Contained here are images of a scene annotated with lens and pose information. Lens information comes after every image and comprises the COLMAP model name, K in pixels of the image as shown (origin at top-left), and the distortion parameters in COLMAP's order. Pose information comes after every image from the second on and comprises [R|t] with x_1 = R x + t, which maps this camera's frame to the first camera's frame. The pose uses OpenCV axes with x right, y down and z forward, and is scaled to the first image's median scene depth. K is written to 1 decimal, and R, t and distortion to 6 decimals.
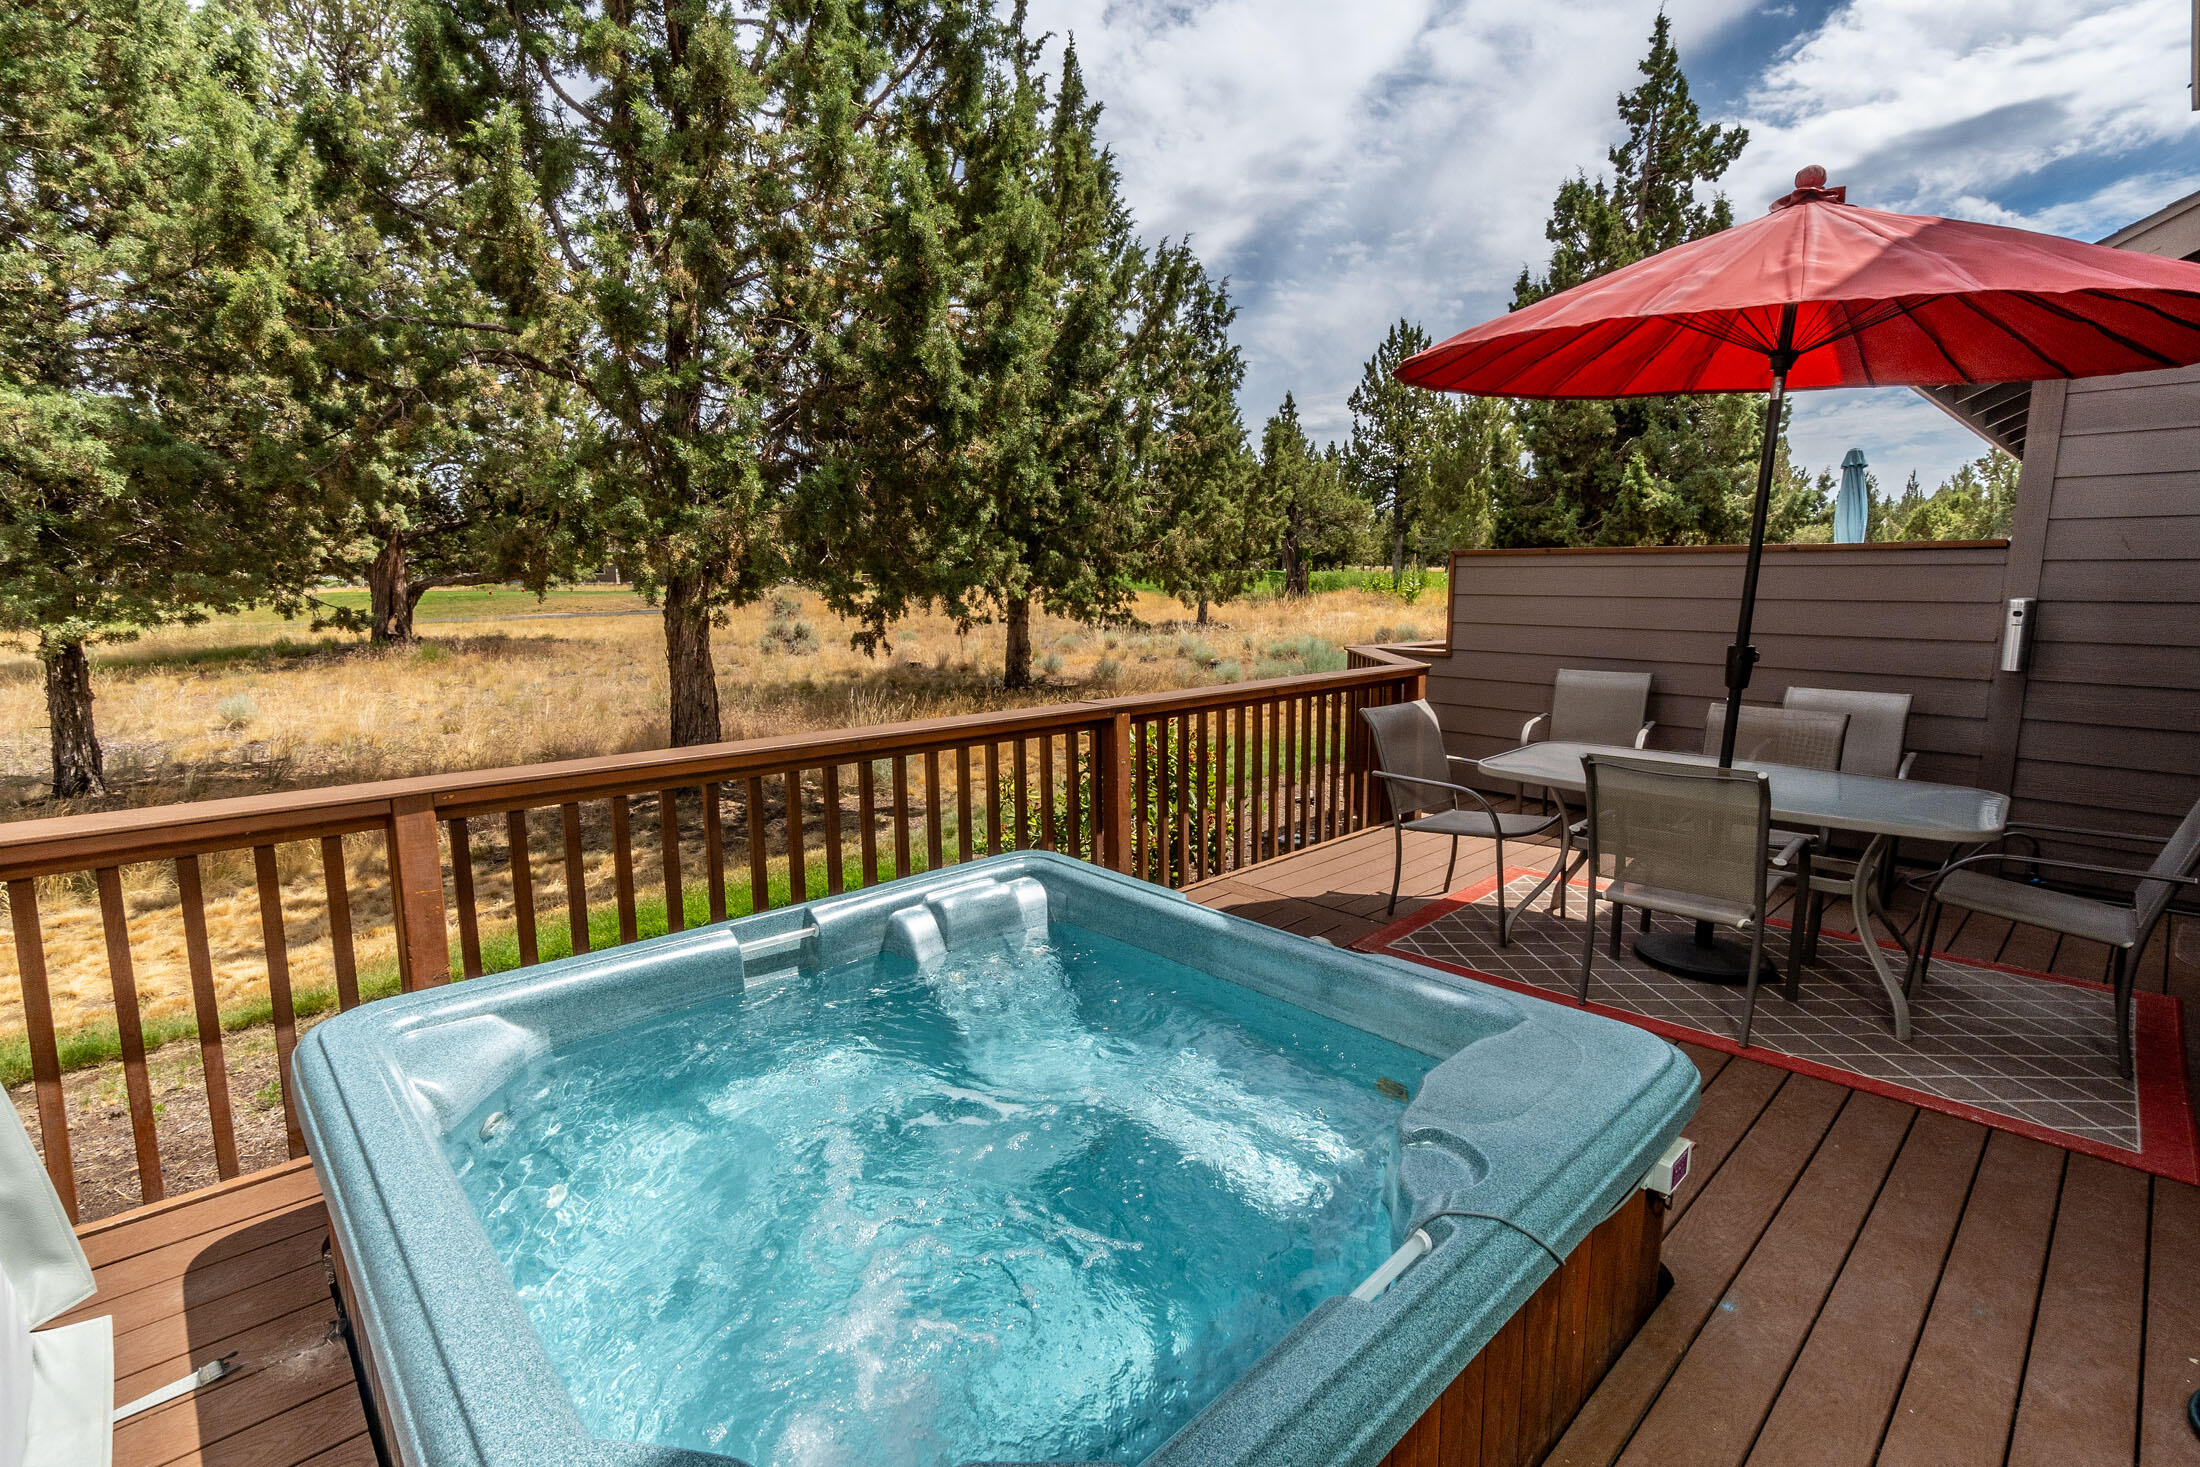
lens RADIAL K [[1004.1, 0, 1100.0], [0, 1004.1, 733.5], [0, 0, 1]] dist [0.027898, 0.000014]
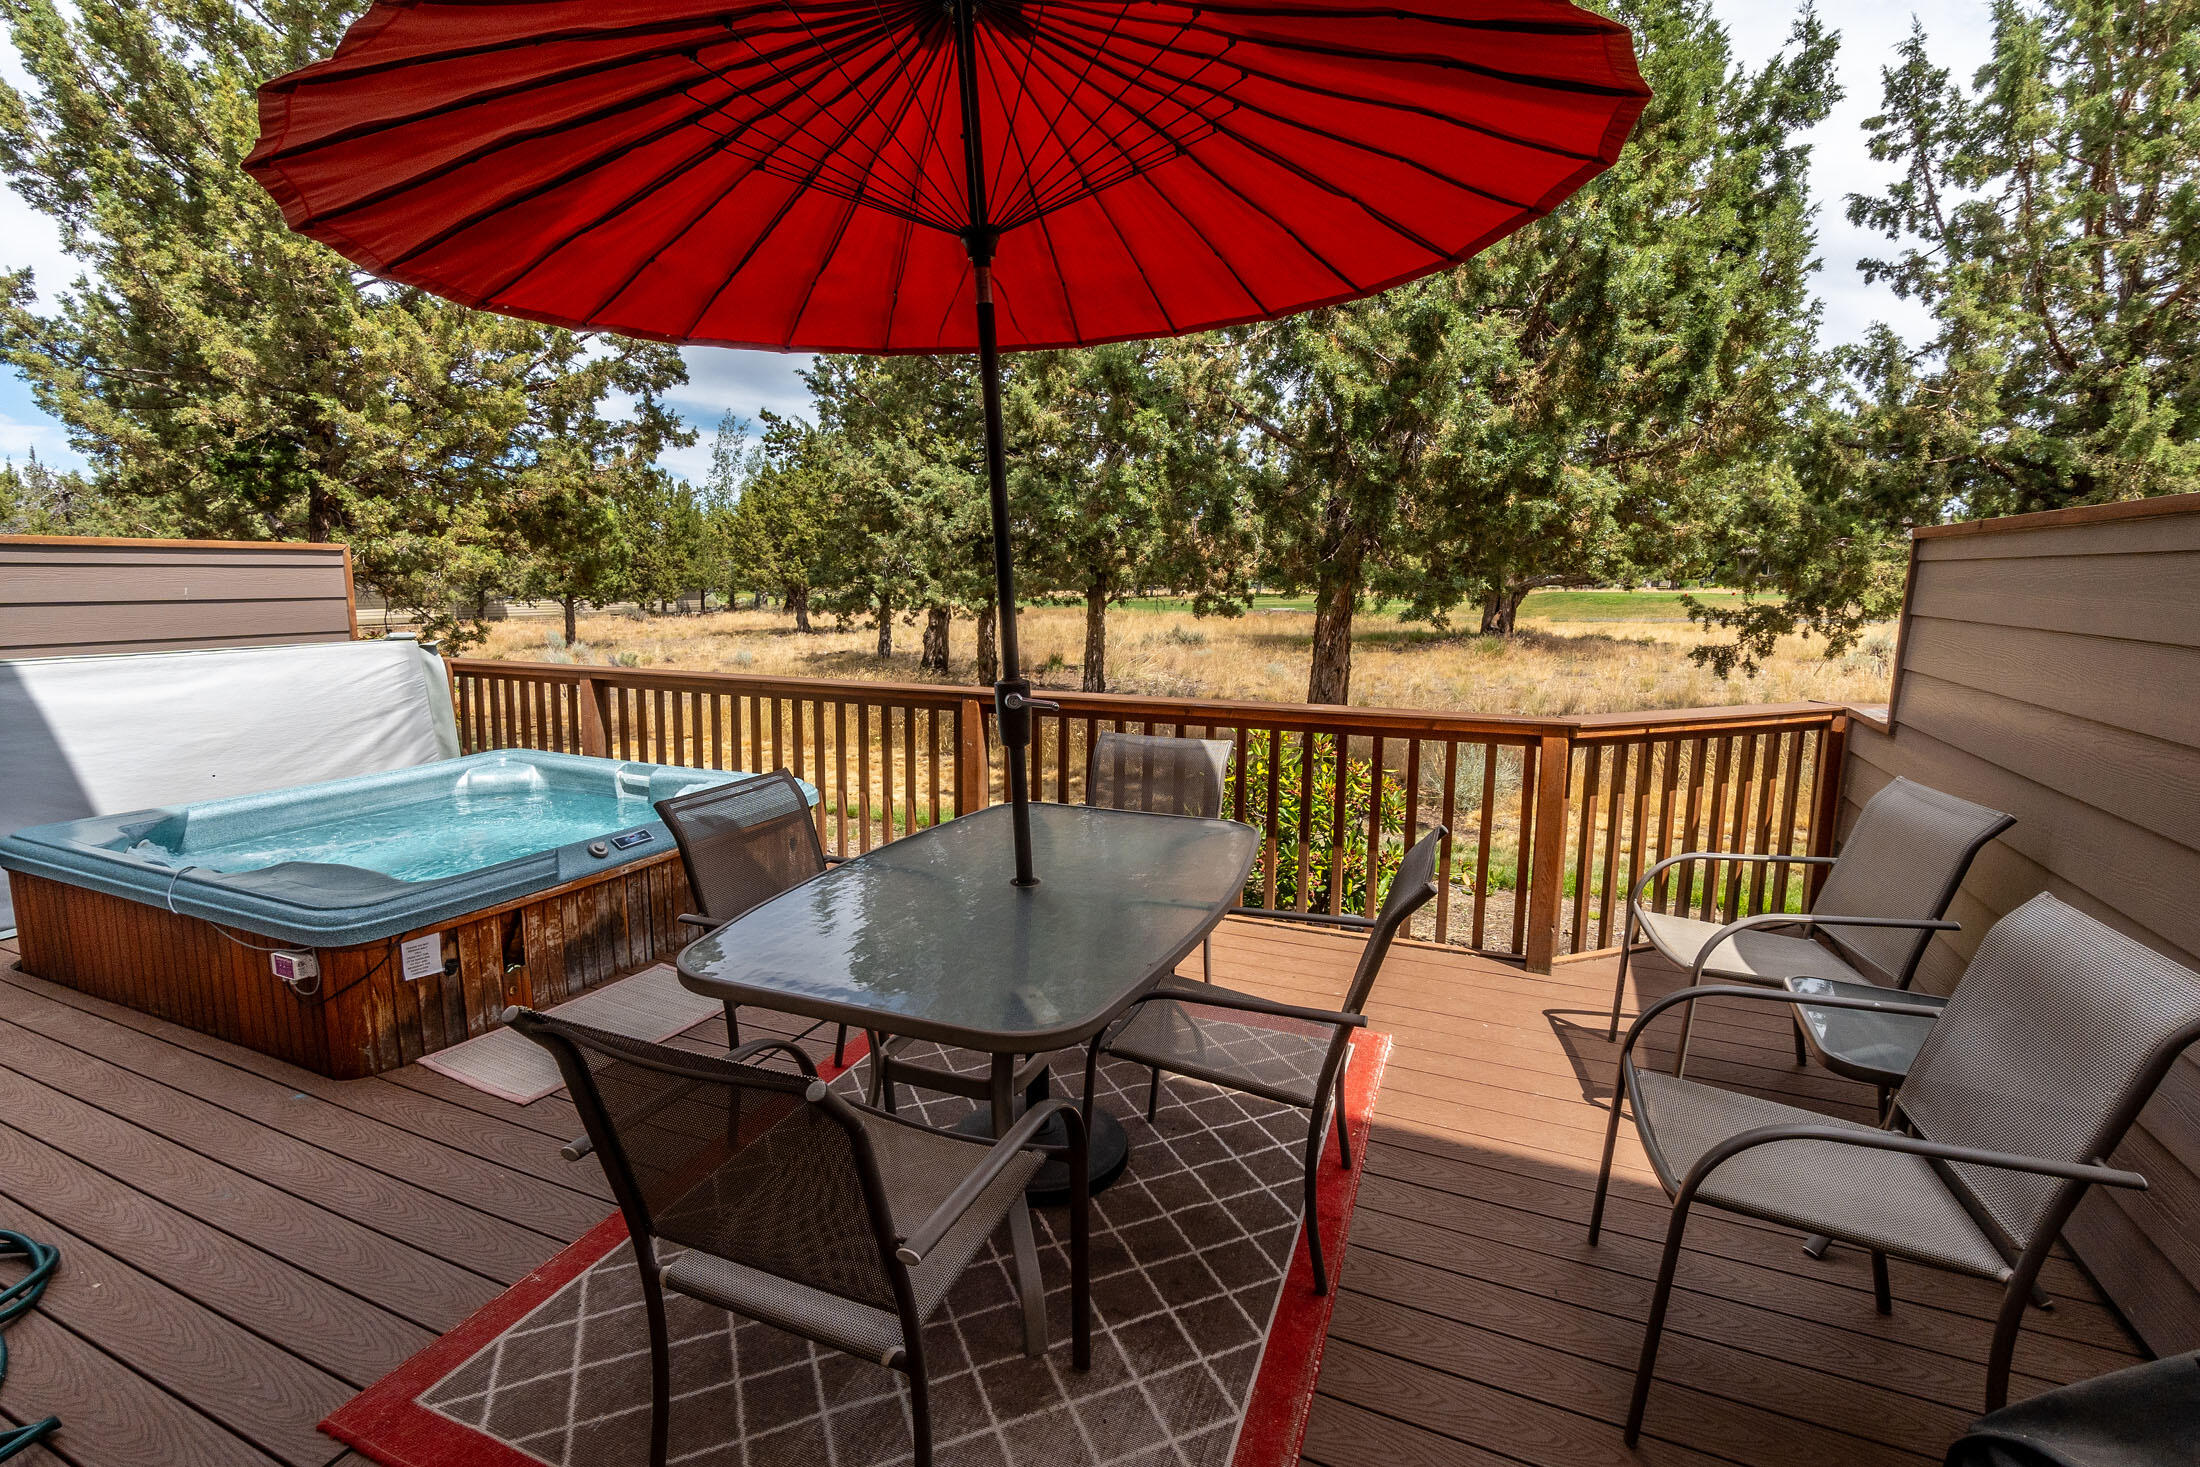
lens RADIAL K [[1004.1, 0, 1100.0], [0, 1004.1, 733.5], [0, 0, 1]] dist [0.027898, 0.000014]
pose [[0.385899, 0.142181, -0.911519, 0.499201], [-0.138957, 0.985738, 0.094929, -0.057178], [0.912016, 0.090029, 0.400152, 0.303297]]
